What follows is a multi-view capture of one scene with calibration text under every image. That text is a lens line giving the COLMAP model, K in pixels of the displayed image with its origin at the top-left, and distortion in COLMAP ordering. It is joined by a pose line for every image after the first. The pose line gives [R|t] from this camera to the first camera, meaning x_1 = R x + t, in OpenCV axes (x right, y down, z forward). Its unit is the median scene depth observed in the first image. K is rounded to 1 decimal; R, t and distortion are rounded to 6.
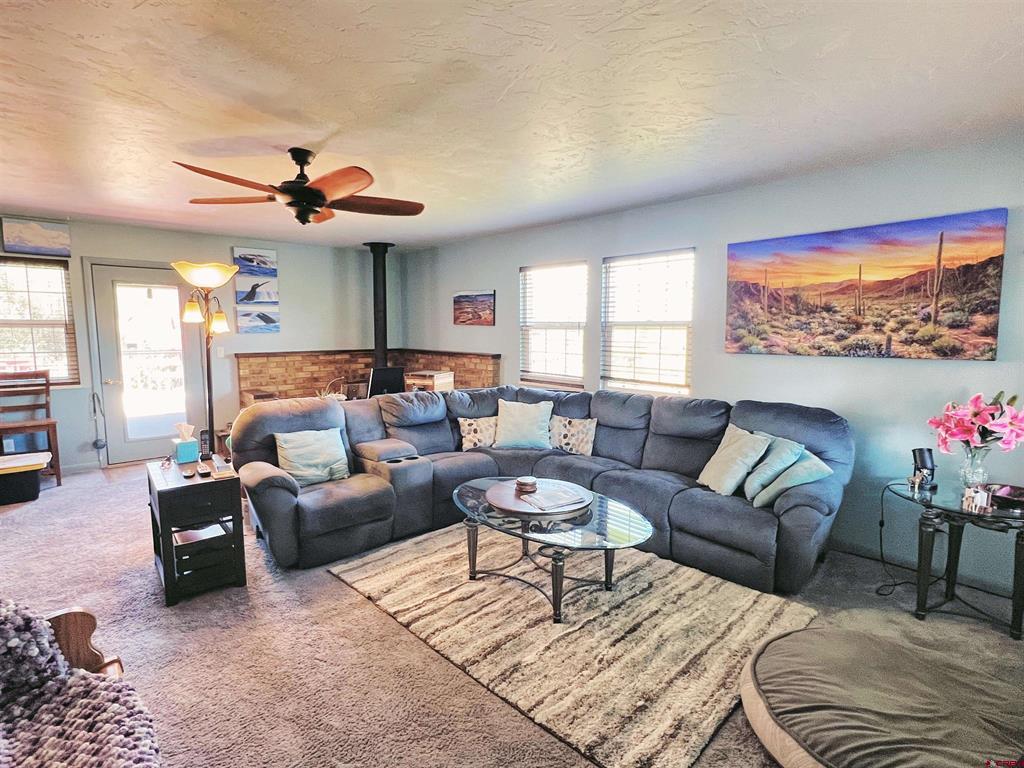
lens RADIAL K [[513.4, 0, 513.3], [0, 513.4, 384.2], [0, 0, 1]] dist [-0.000498, 0.000001]
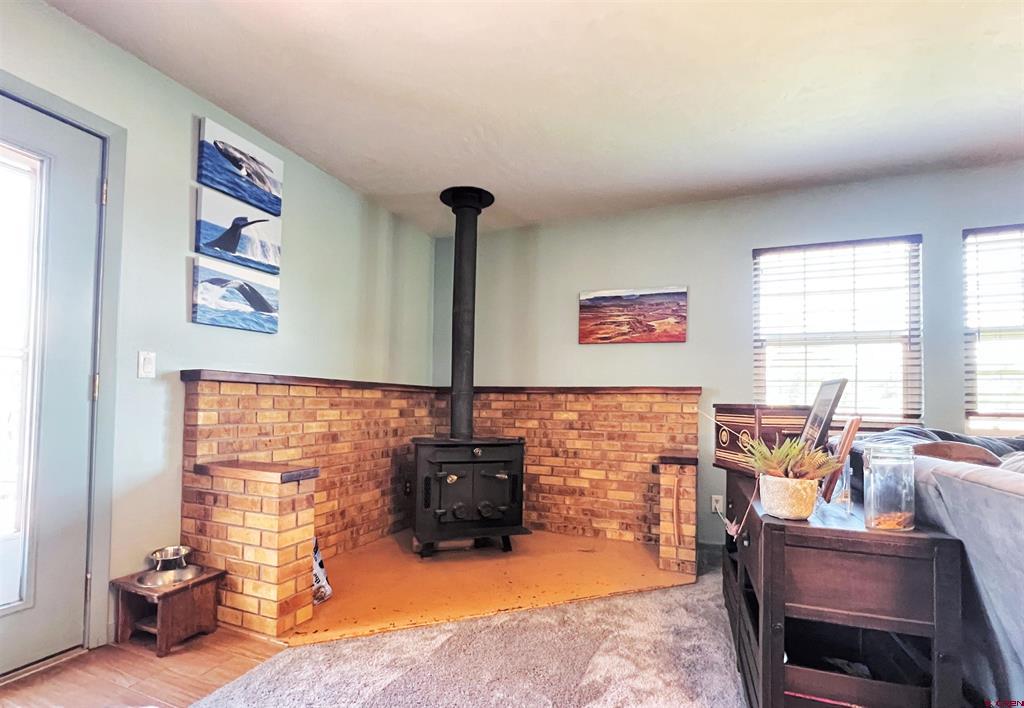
lens RADIAL K [[477.9, 0, 505.8], [0, 477.9, 393.2], [0, 0, 1]] dist [-0.003724, -0.000131]
pose [[0.901883, 0.020368, 0.431499, -0.470984], [0.035434, 0.992034, -0.120887, 0.010810], [-0.430524, 0.124316, 0.893977, 0.557477]]
